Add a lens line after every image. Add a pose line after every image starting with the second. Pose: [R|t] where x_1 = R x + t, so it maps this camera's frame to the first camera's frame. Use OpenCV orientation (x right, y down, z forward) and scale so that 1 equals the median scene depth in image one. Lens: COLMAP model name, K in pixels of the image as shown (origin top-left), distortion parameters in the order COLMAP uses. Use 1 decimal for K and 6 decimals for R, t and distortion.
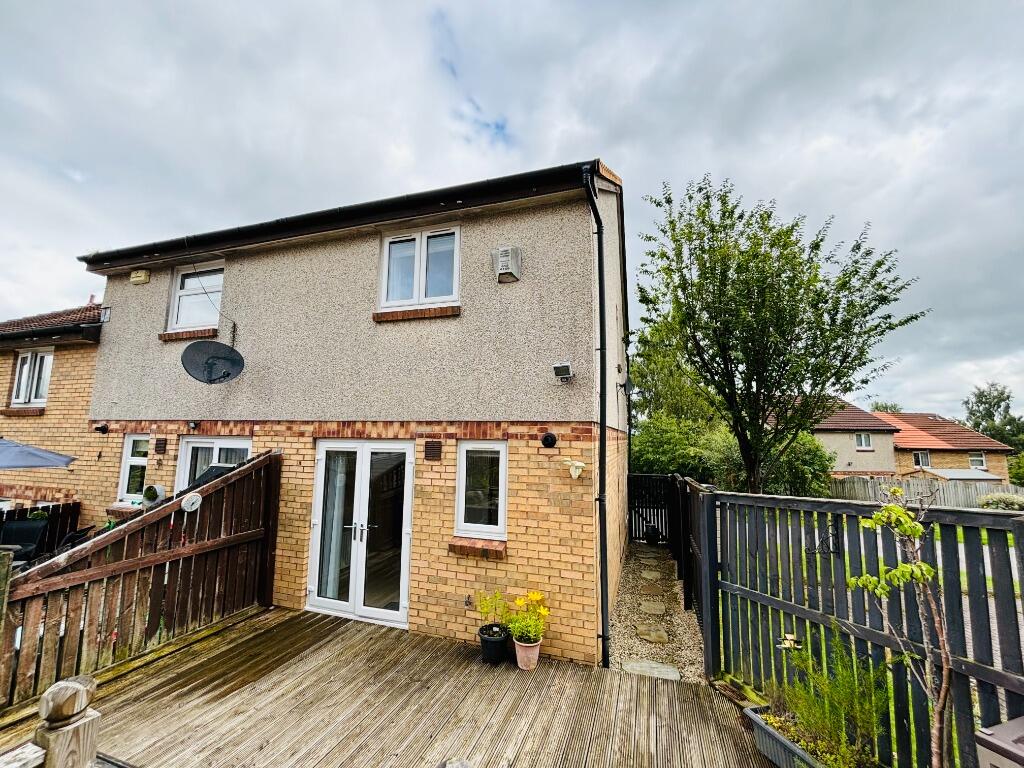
lens RADIAL K [[416.7, 0, 516.1], [0, 416.7, 378.8], [0, 0, 1]] dist [-0.003065, 0.001741]
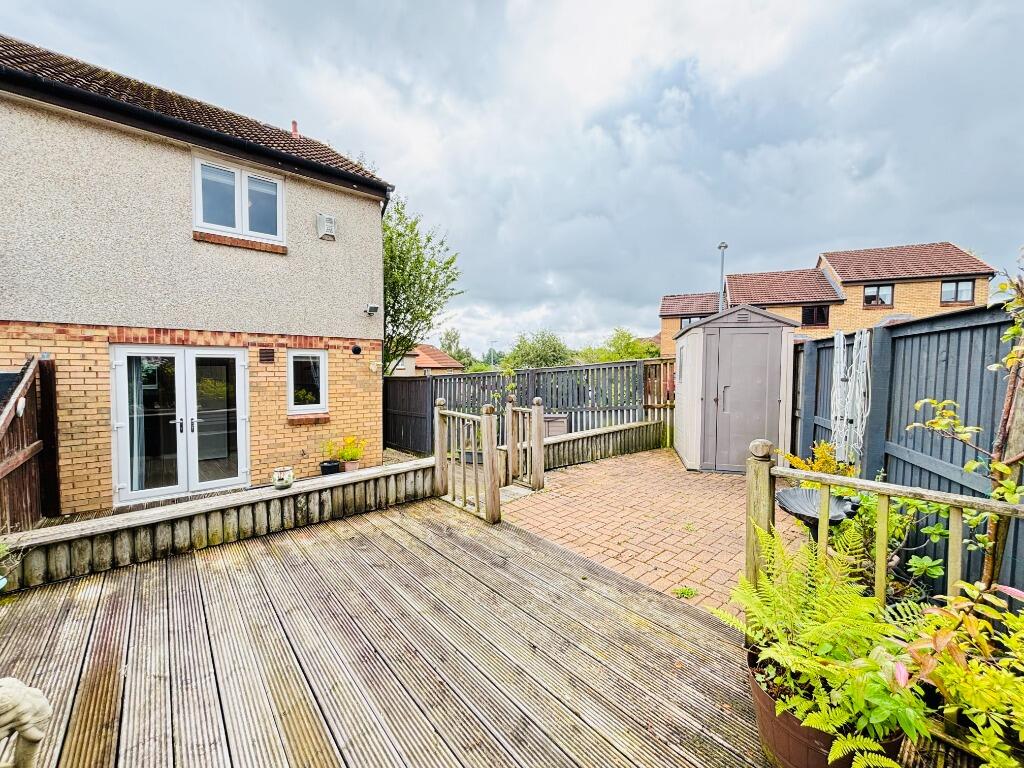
lens RADIAL K [[416.7, 0, 506.0], [0, 416.7, 387.4], [0, 0, 1]] dist [-0.003065, 0.001741]
pose [[0.526868, -0.050187, 0.848464, -0.911448], [-0.117899, 0.984289, 0.131432, 0.006152], [-0.841731, -0.169281, 0.512673, -0.334376]]
